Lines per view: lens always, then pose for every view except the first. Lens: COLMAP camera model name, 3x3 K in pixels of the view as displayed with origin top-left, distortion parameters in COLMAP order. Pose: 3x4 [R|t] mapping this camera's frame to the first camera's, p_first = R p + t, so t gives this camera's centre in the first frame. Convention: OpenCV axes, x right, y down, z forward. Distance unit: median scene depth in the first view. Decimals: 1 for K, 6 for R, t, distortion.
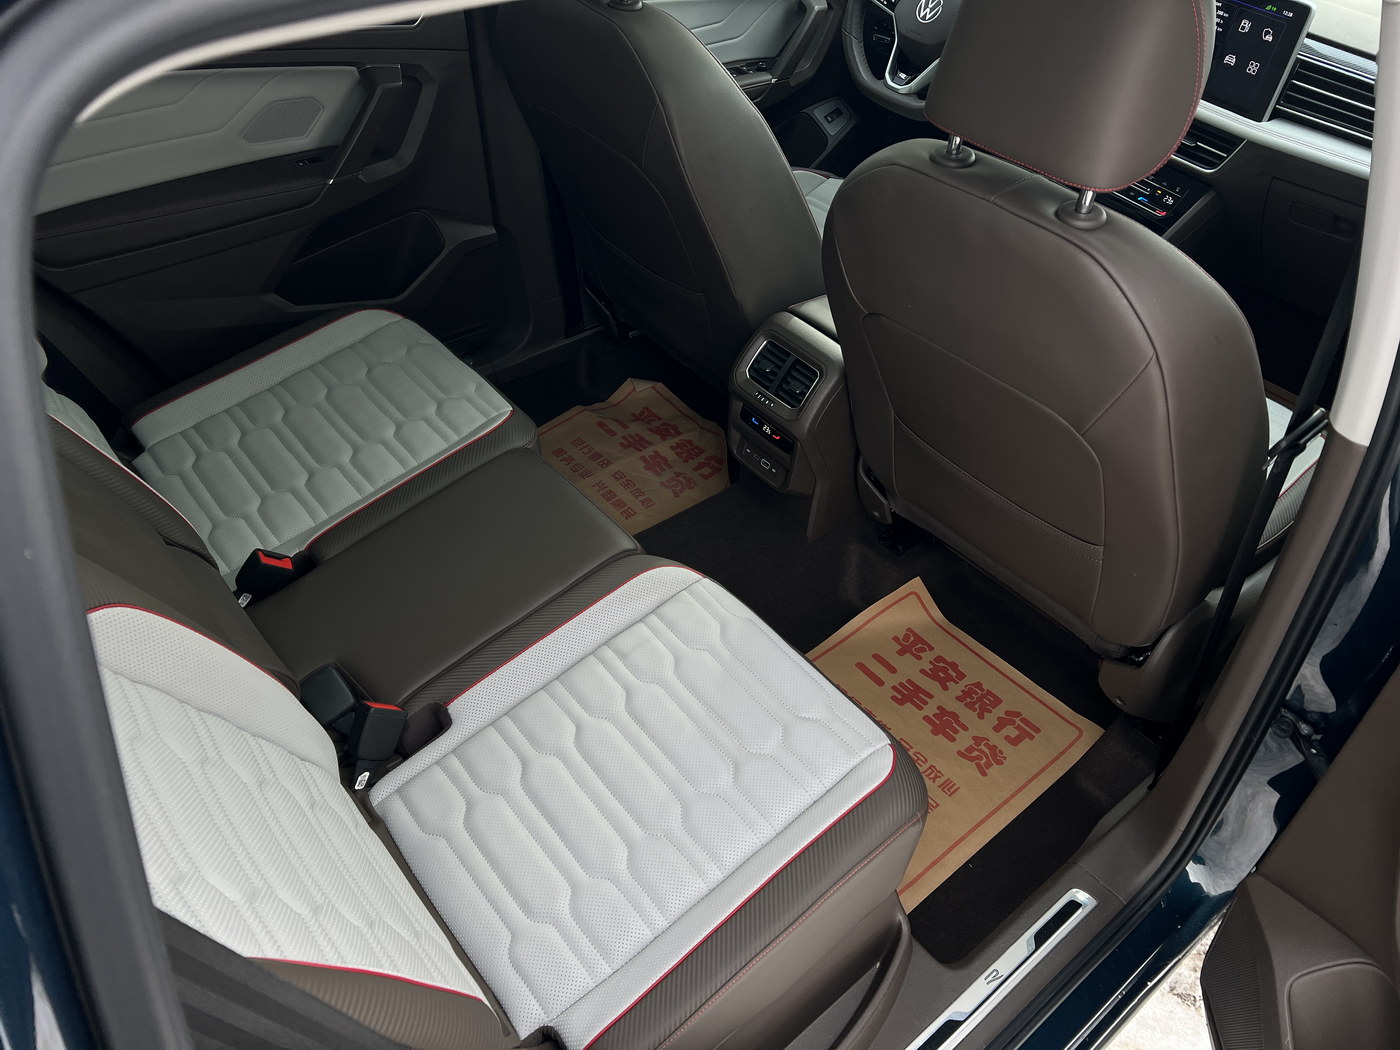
lens RADIAL K [[1065.4, 0, 698.3], [0, 1065.4, 525.3], [0, 0, 1]] dist [0.005014, -0.011144]
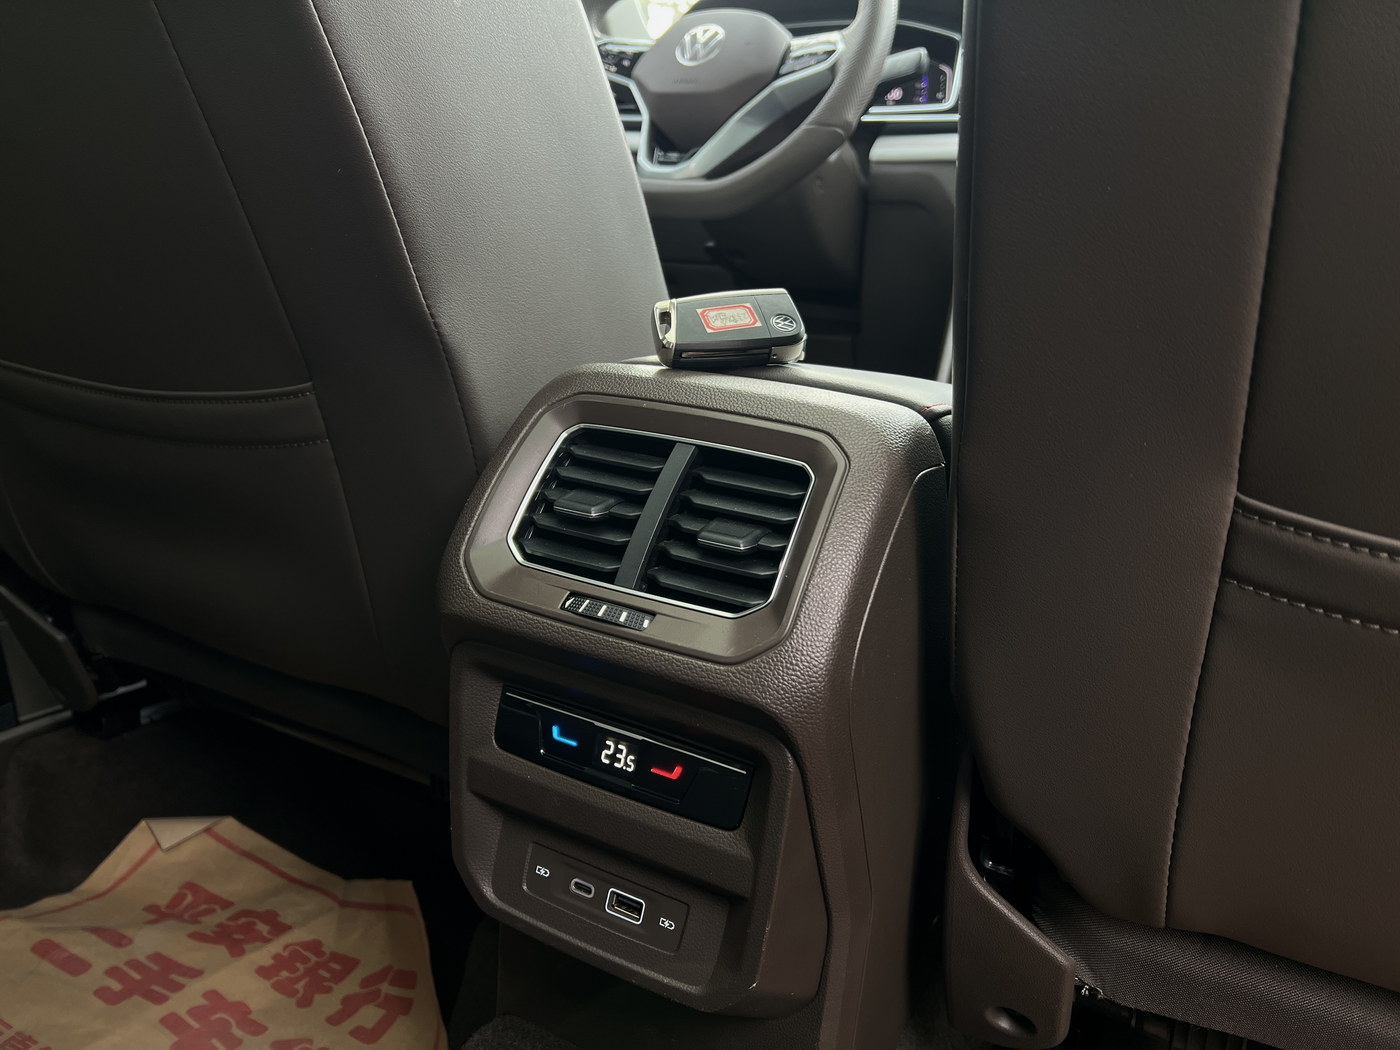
lens RADIAL K [[1065.4, 0, 696.1], [0, 1065.4, 529.6], [0, 0, 1]] dist [0.005014, -0.011144]
pose [[0.934237, -0.076580, 0.348333, -0.001890], [0.226988, 0.881004, -0.415100, -0.021967], [-0.275094, 0.466870, 0.840450, 0.589311]]
